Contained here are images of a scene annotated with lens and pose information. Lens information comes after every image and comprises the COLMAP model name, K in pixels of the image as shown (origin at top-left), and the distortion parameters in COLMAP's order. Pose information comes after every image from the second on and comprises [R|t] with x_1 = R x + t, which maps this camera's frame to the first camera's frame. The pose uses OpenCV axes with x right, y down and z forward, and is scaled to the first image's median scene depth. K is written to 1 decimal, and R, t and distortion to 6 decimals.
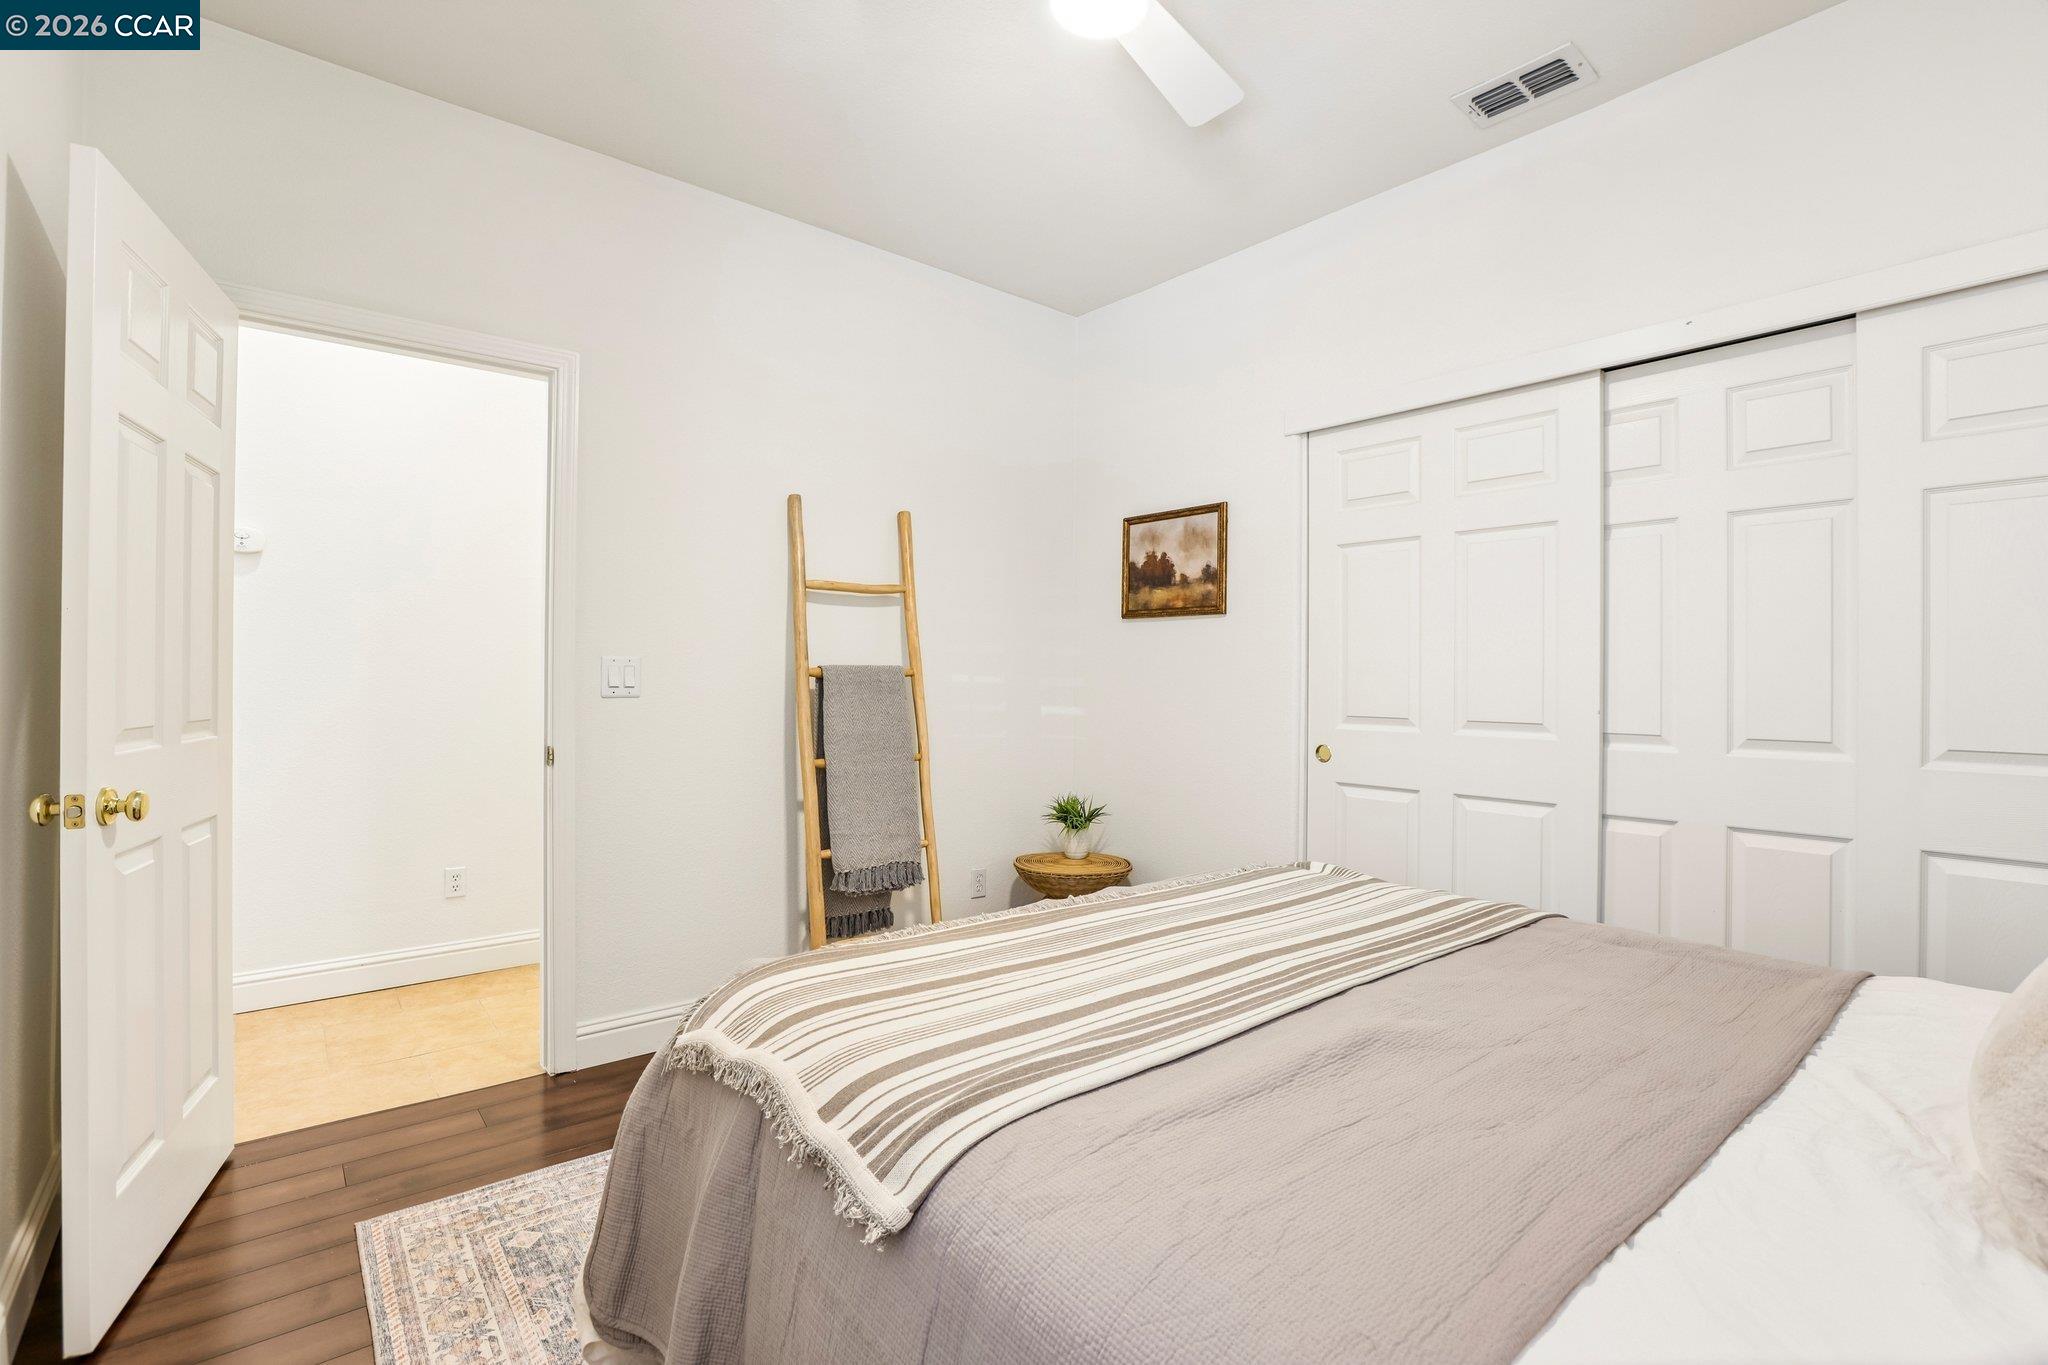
lens RADIAL K [[935.8, 0, 1021.4], [0, 935.8, 675.7], [0, 0, 1]] dist [-0.031145, 0.000730]
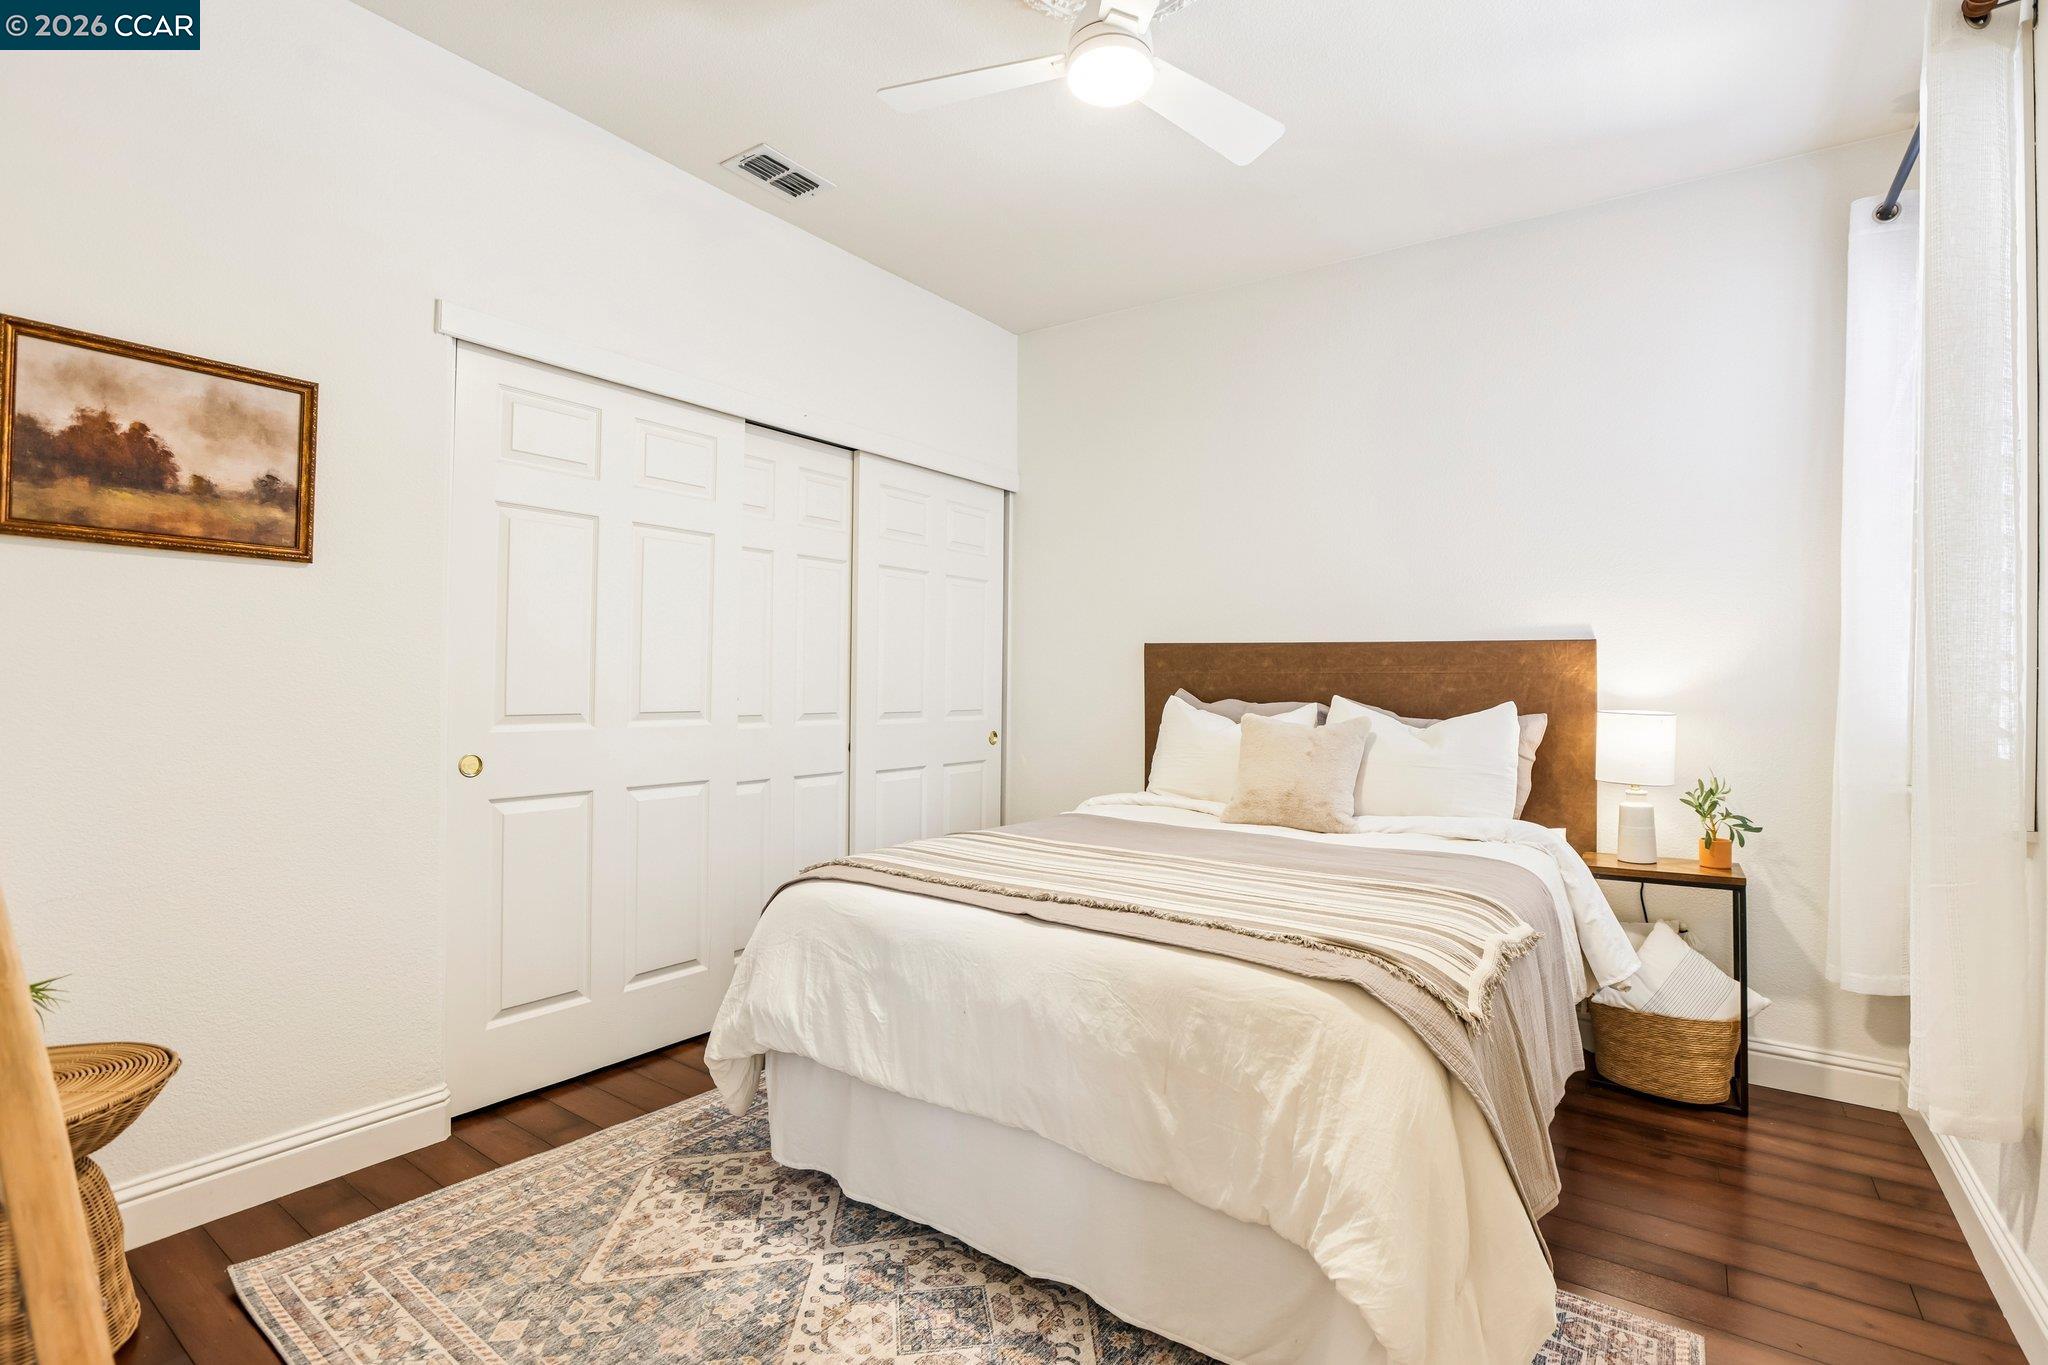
lens RADIAL K [[935.8, 0, 1041.6], [0, 935.8, 676.8], [0, 0, 1]] dist [-0.031145, 0.000730]
pose [[-0.264654, -0.008996, 0.964301, -0.479569], [-0.016081, 0.999859, 0.004914, -0.001583], [-0.964209, -0.014206, -0.264761, 0.667450]]
